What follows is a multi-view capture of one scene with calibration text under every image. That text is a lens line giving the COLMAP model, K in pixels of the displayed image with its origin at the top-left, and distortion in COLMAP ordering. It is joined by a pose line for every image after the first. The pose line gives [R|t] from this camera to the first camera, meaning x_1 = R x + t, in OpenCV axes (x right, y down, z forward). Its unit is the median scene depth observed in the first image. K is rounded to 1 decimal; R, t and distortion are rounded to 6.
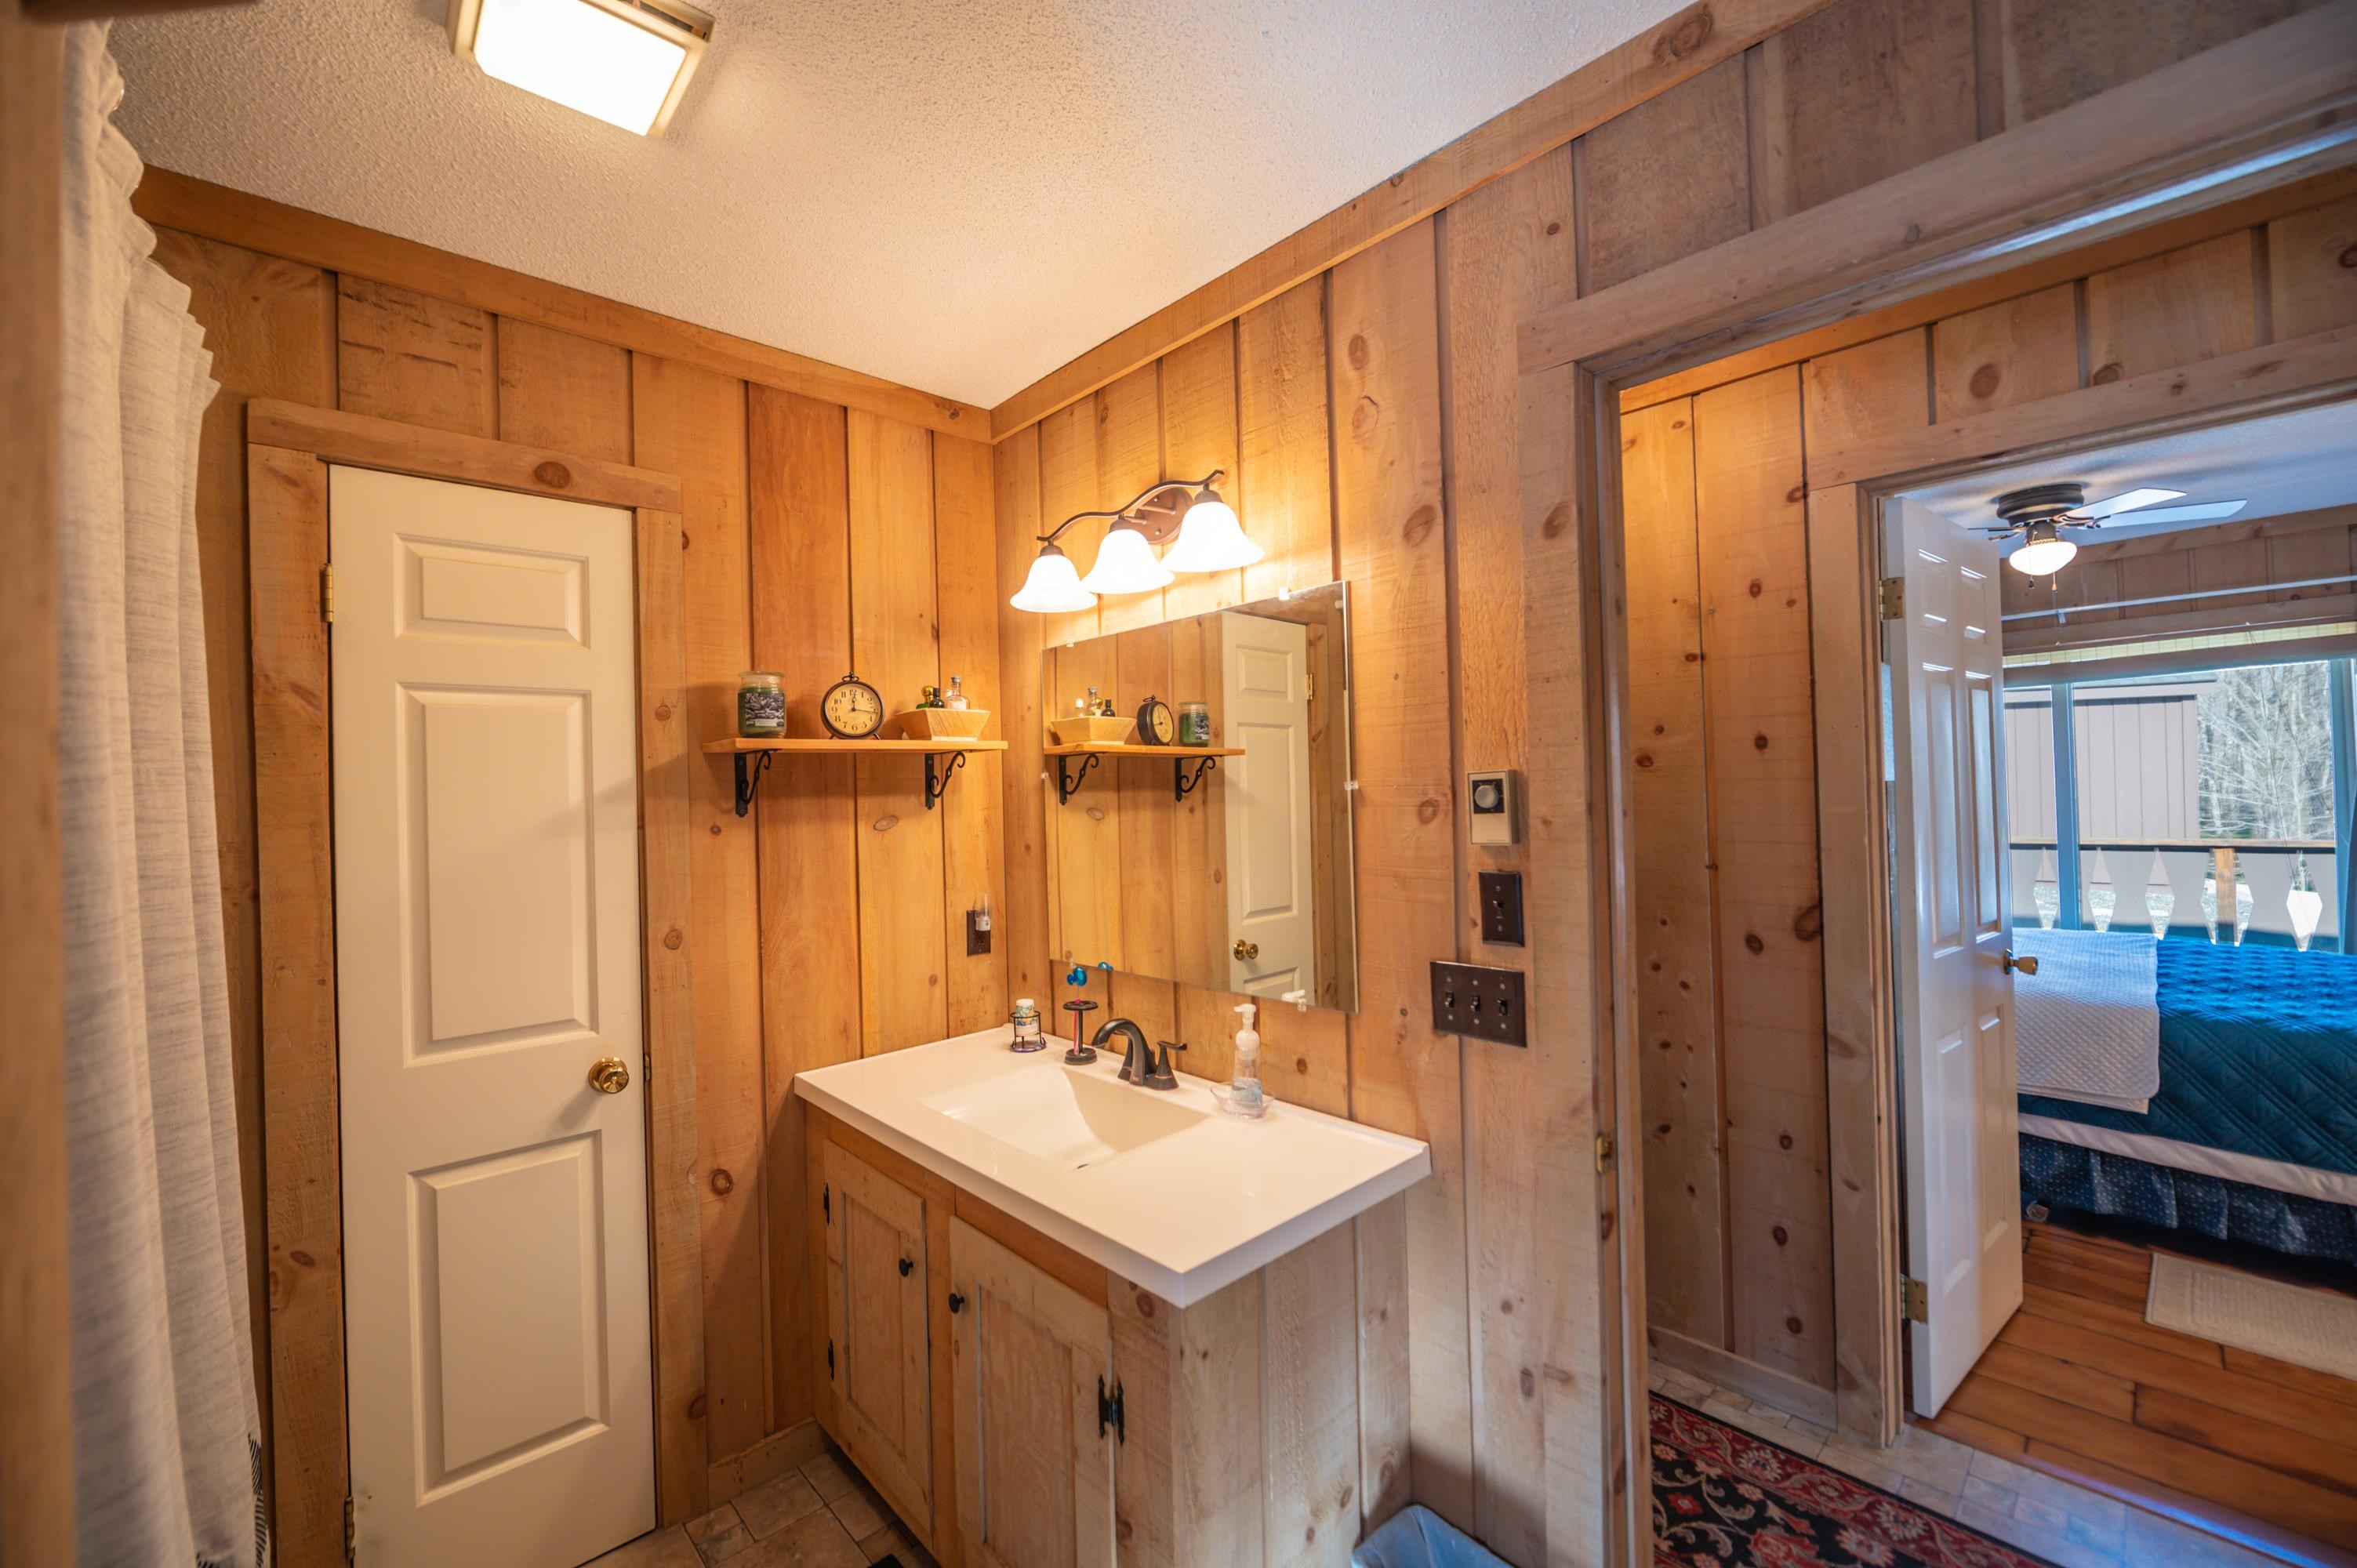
lens RADIAL K [[941.3, 0, 1175.1], [0, 941.3, 770.9], [0, 0, 1]] dist [-0.011324, 0.000531]
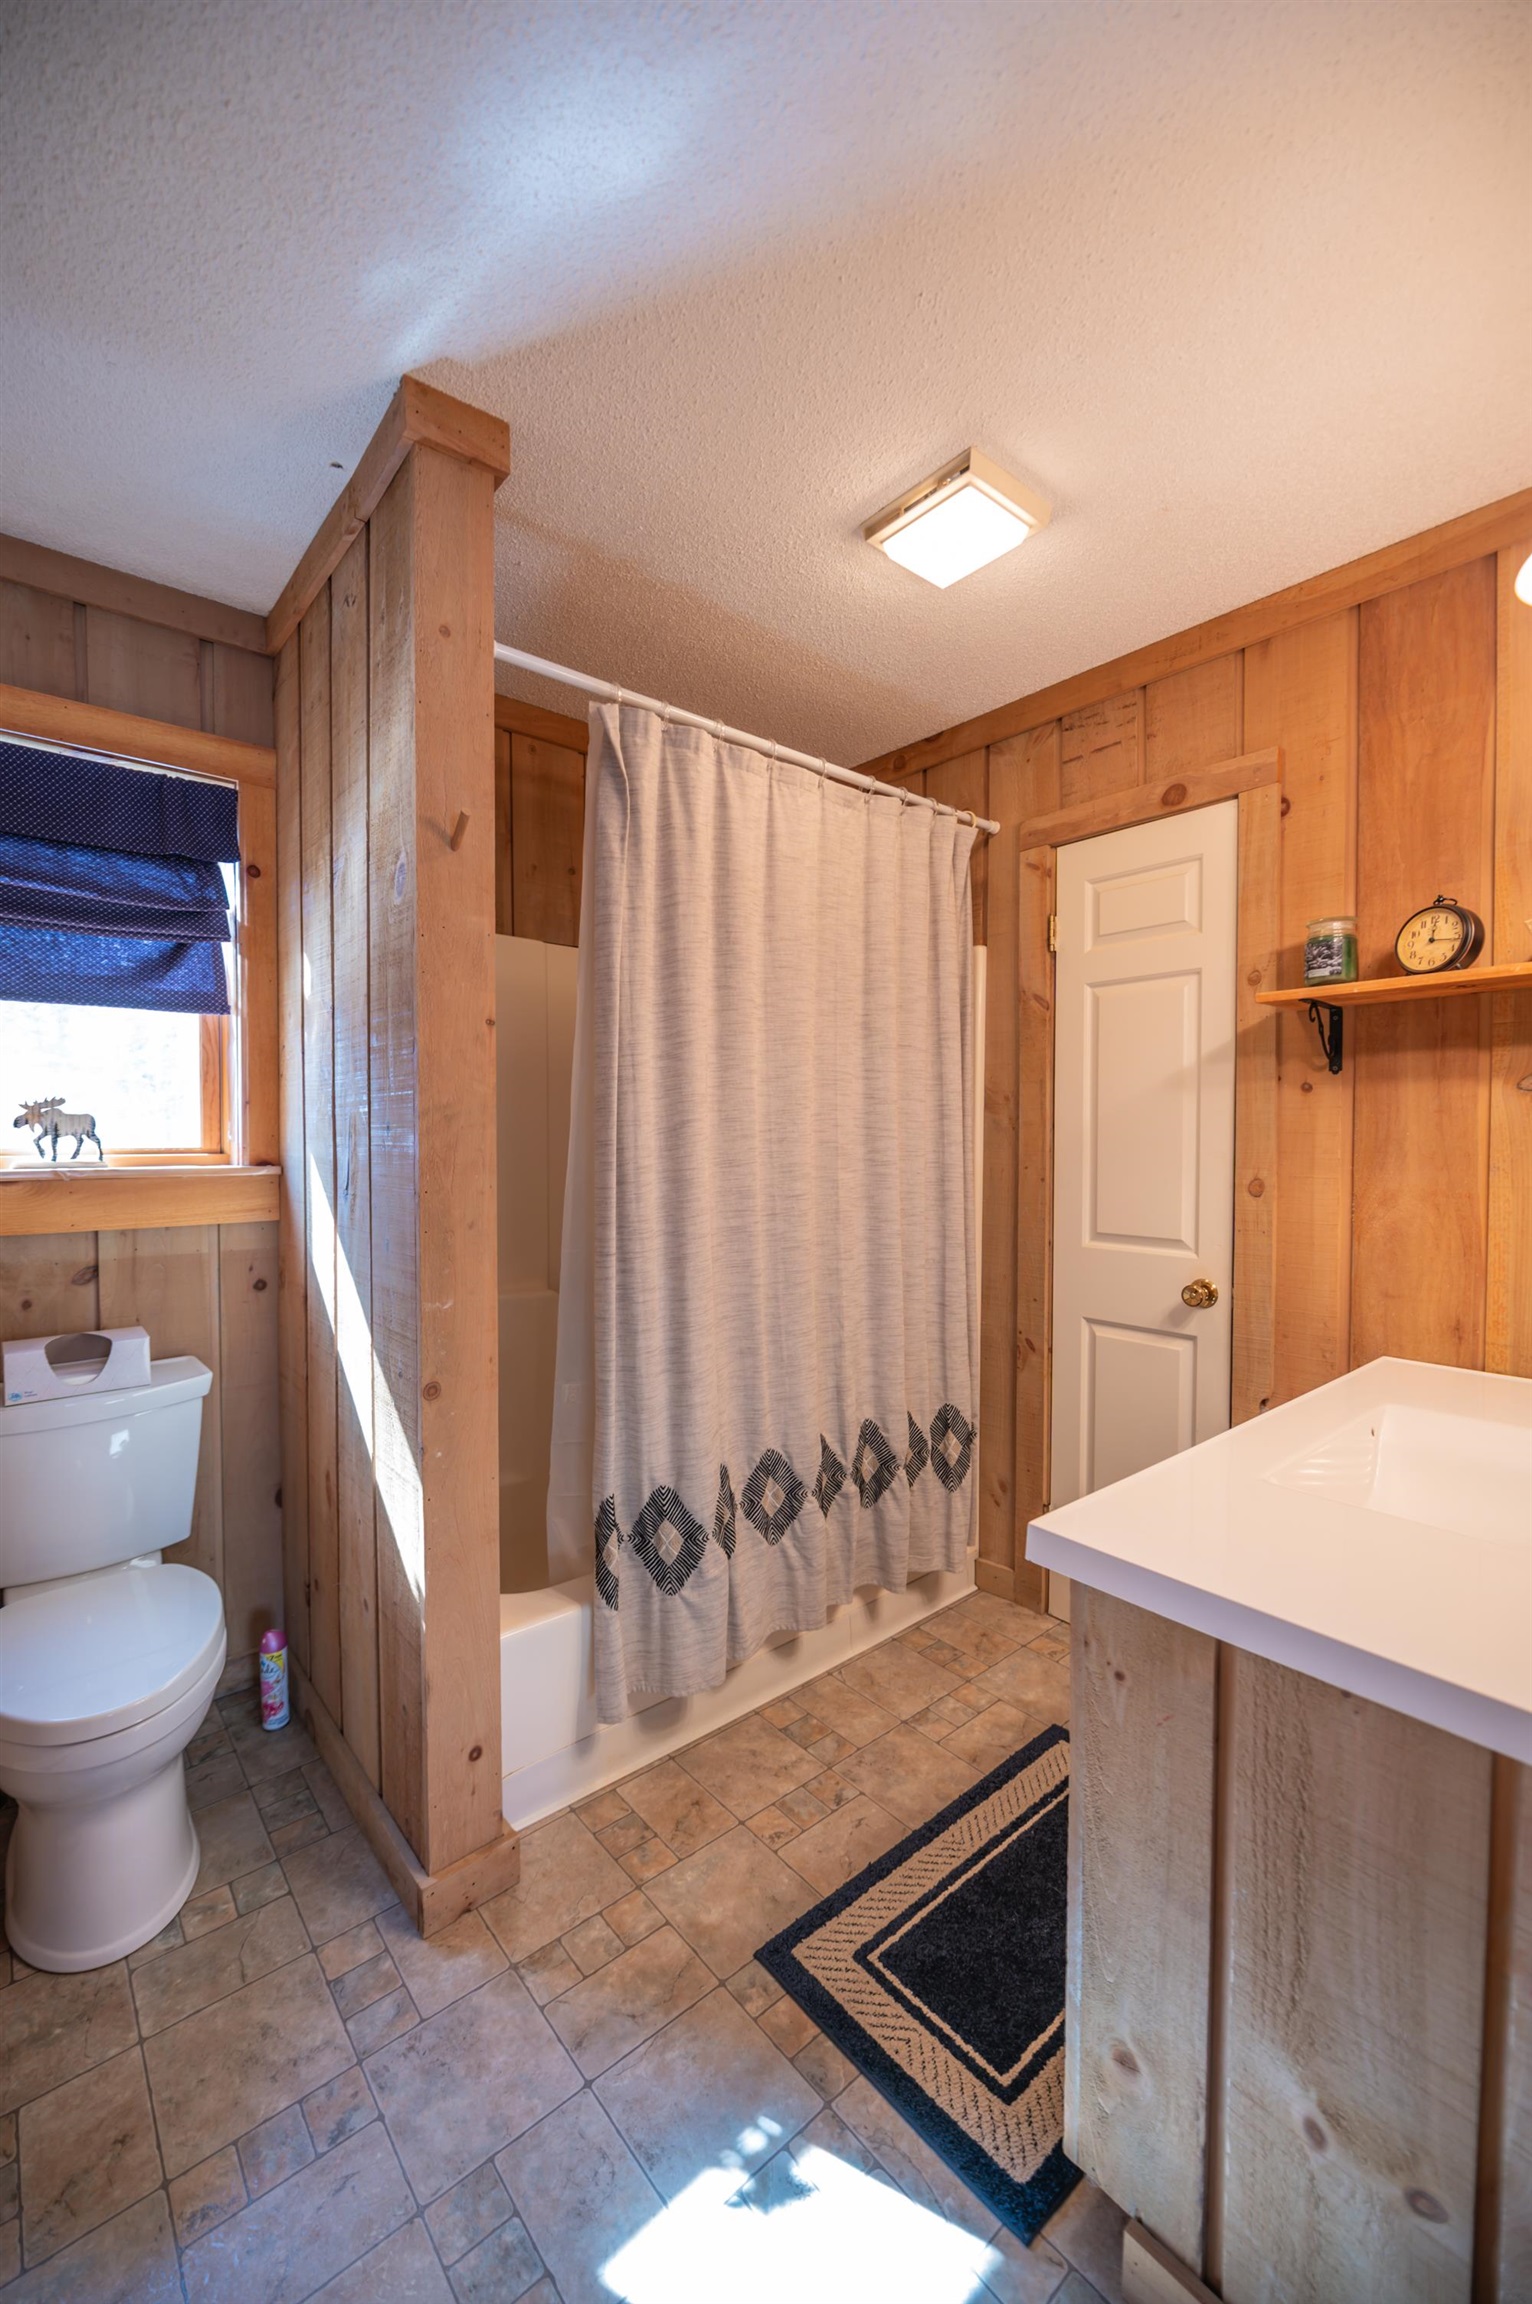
lens RADIAL K [[920.2, 0, 760.6], [0, 920.2, 1152.4], [0, 0, 1]] dist [-0.011324, 0.000531]
pose [[-0.052854, 0.048102, -0.997443, 0.543531], [0.023545, 0.998622, 0.046911, 0.075484], [0.998325, -0.021005, -0.053914, 0.482972]]
